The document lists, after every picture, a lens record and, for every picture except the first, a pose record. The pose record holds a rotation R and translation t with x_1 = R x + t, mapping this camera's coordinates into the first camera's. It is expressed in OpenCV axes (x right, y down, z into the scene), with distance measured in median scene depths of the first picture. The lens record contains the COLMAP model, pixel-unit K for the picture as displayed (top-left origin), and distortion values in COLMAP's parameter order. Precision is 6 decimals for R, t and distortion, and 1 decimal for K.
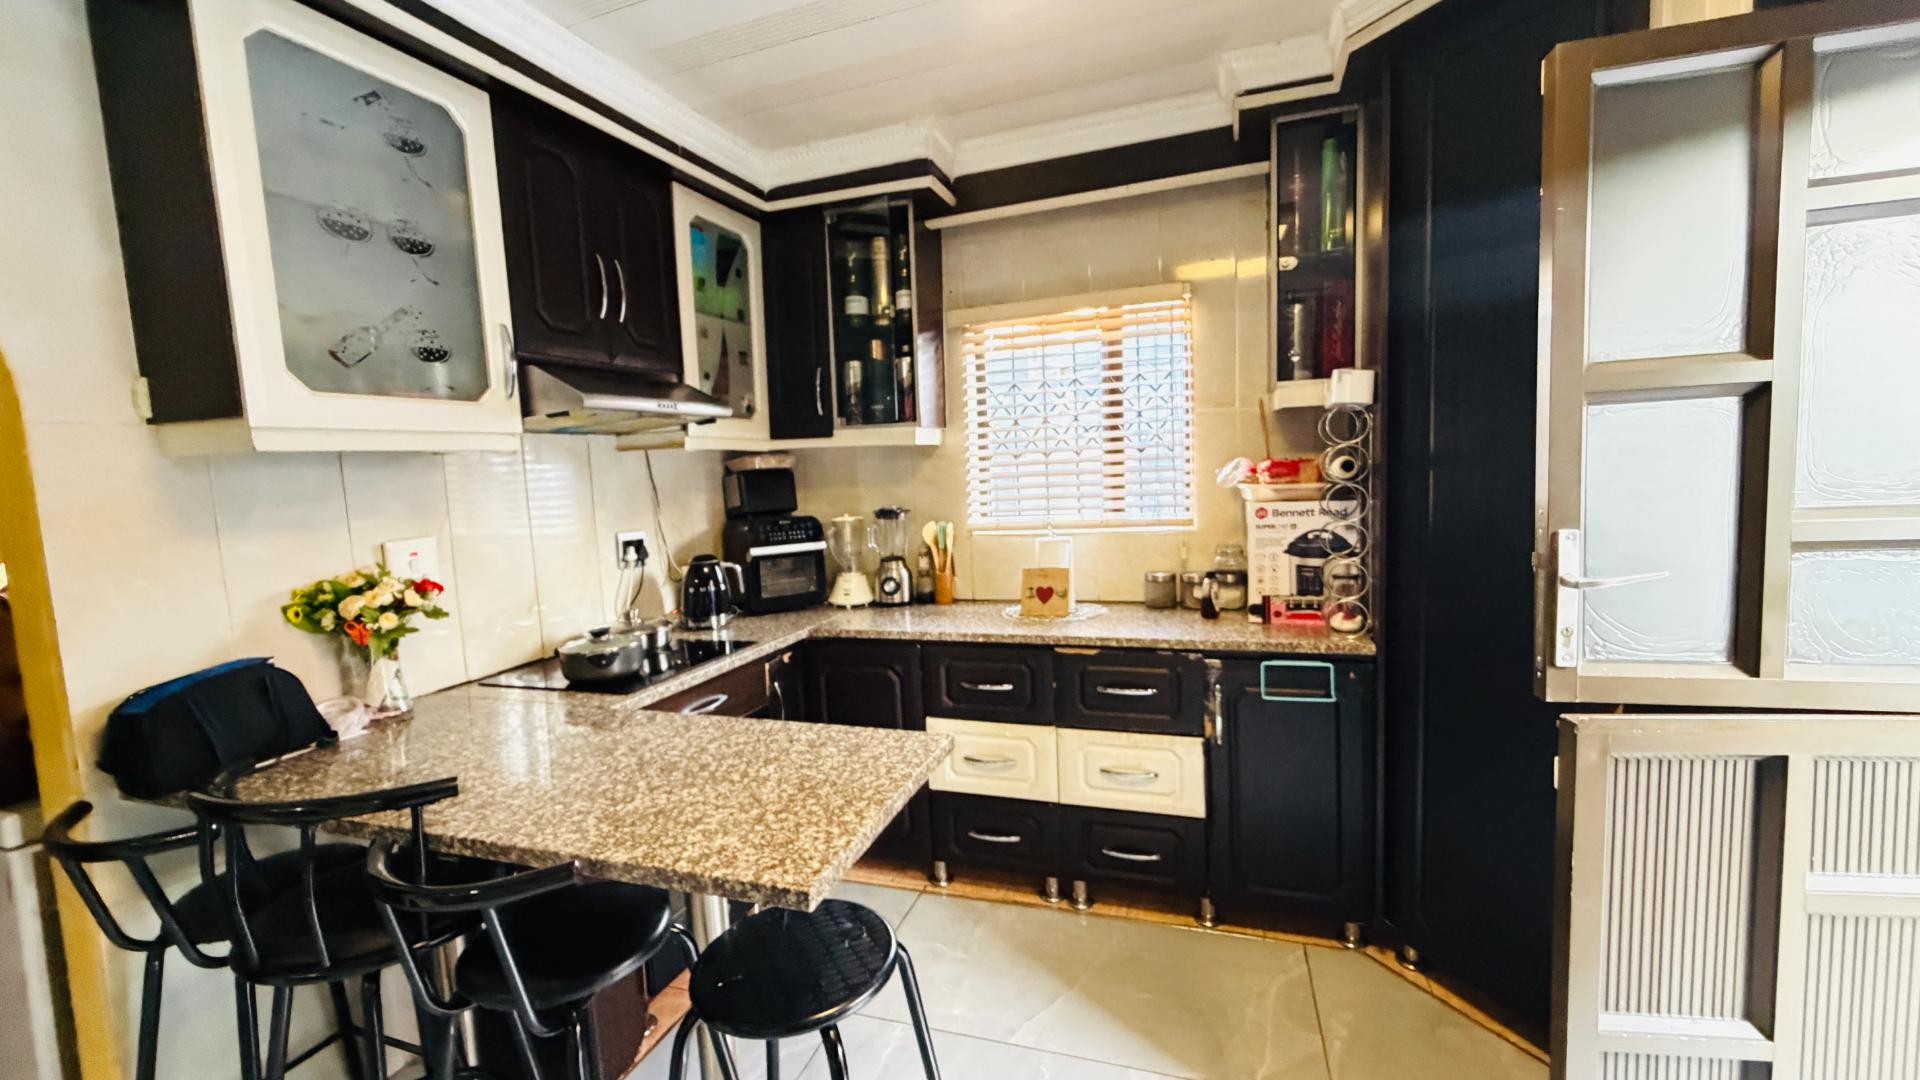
lens RADIAL K [[766.3, 0, 957.8], [0, 766.3, 540.0], [0, 0, 1]] dist [0.000831, -0.000057]
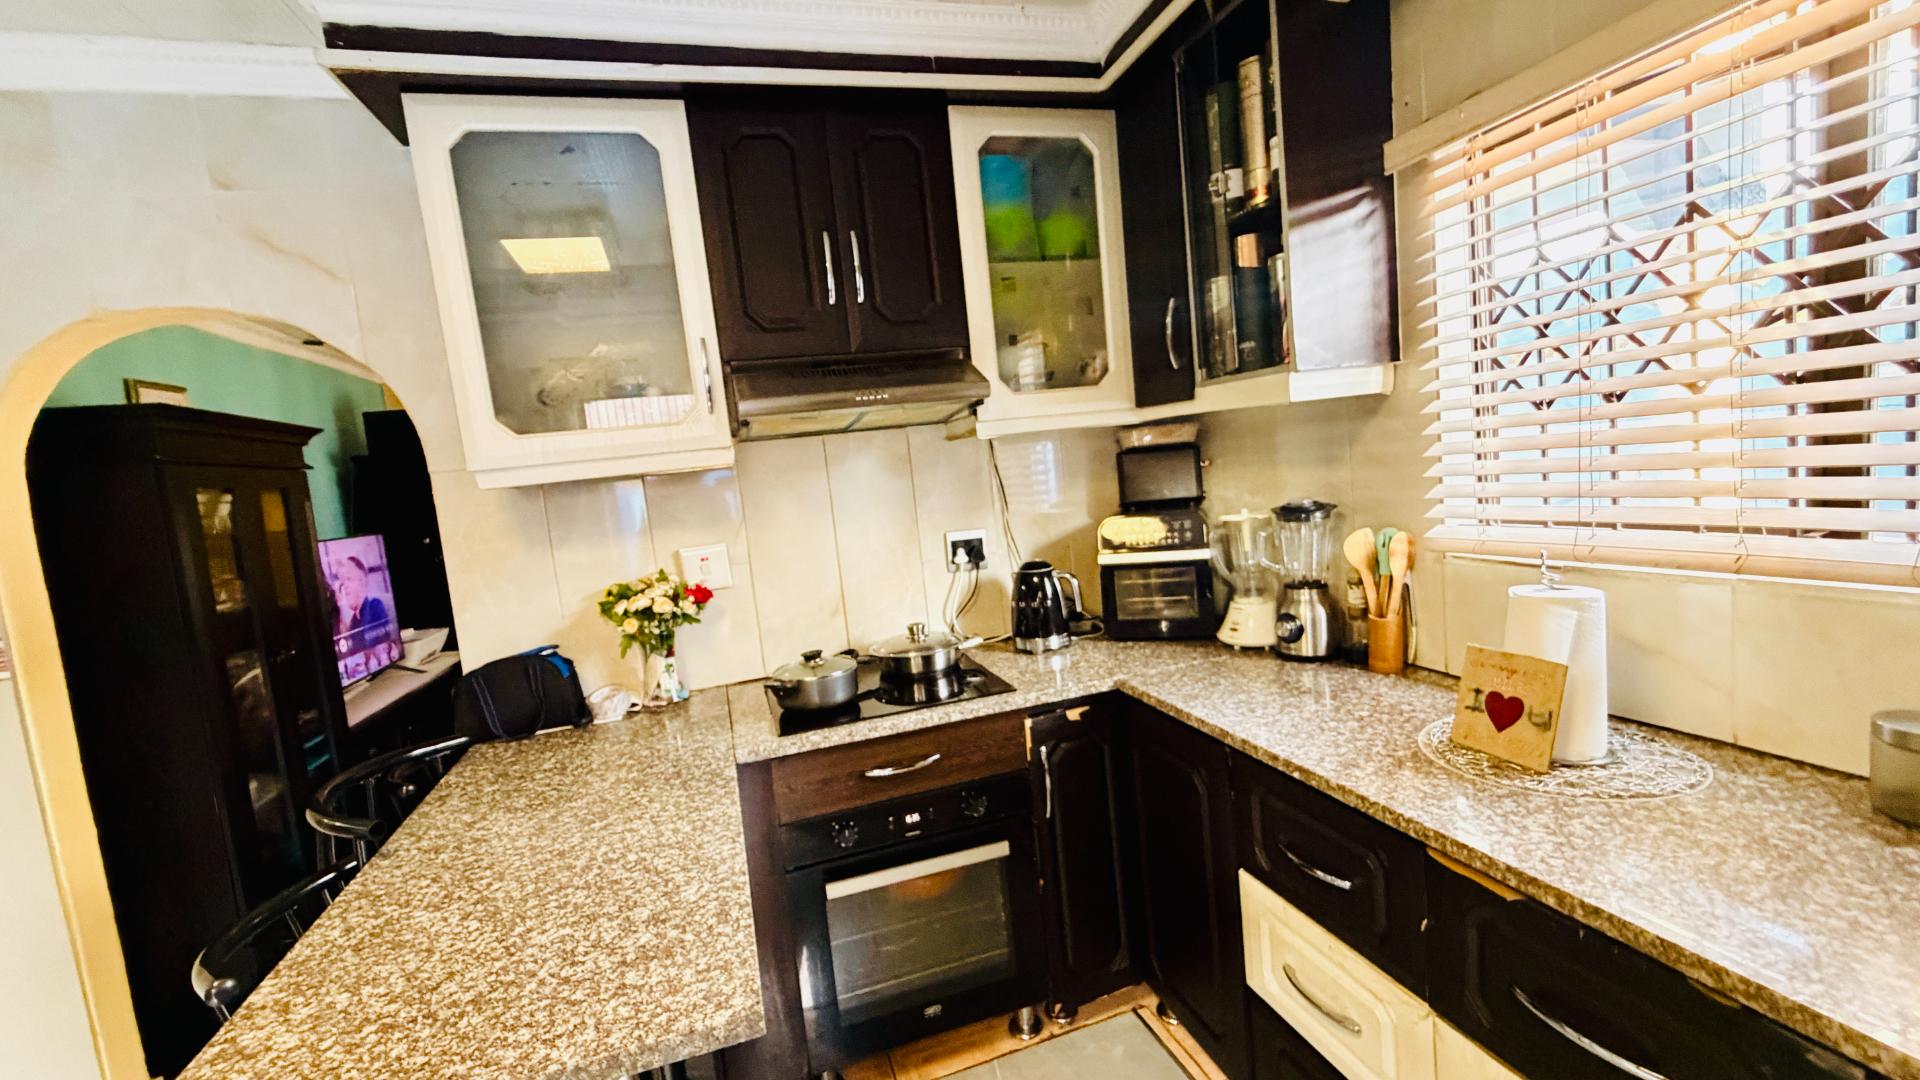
lens RADIAL K [[766.3, 0, 957.8], [0, 766.3, 540.0], [0, 0, 1]] dist [0.000831, -0.000057]
pose [[0.595888, 0.060557, -0.800781, 0.315301], [0.000592, 0.997119, 0.075844, -0.075438], [0.803067, -0.045669, 0.594136, 0.517660]]
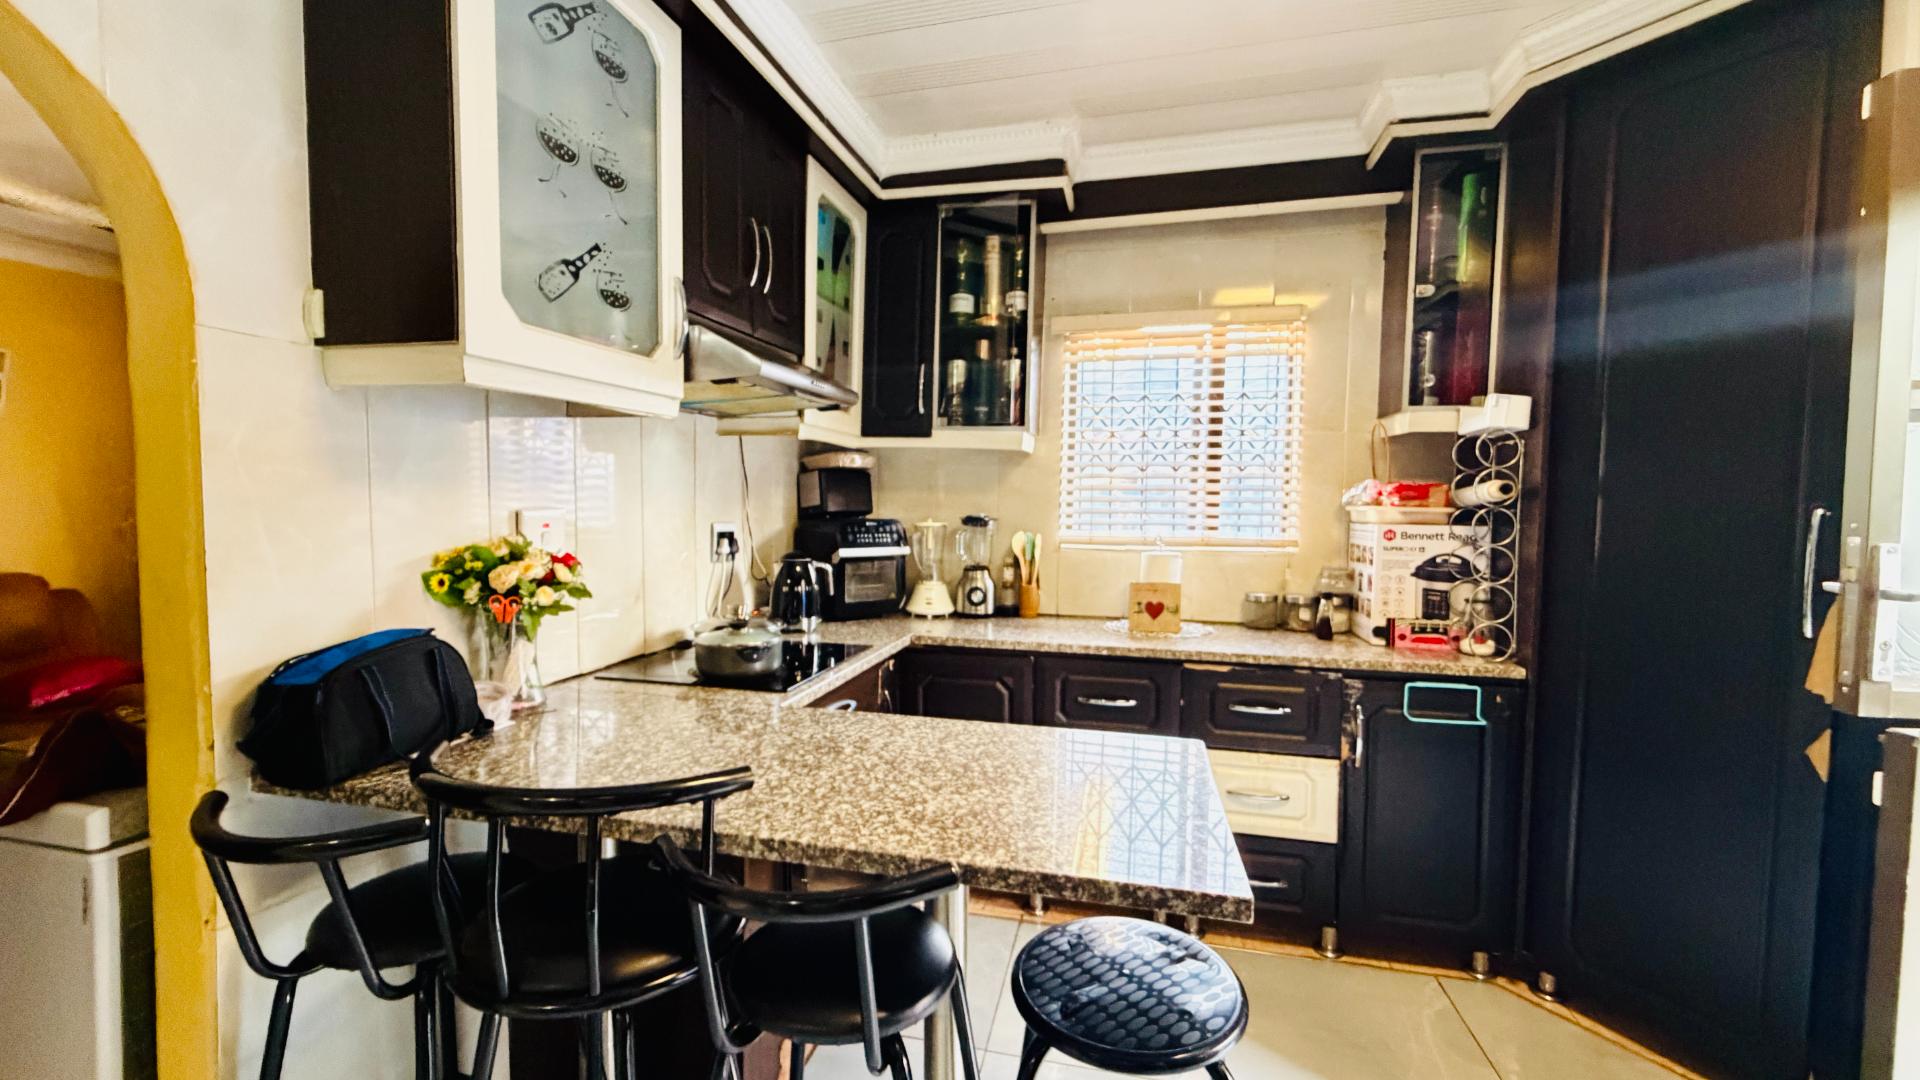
lens RADIAL K [[766.3, 0, 957.8], [0, 766.3, 540.0], [0, 0, 1]] dist [0.000831, -0.000057]
pose [[0.994268, 0.050783, 0.094085, -0.258264], [-0.046778, 0.997923, -0.044292, 0.042098], [-0.096139, 0.039637, 0.994578, 0.059603]]
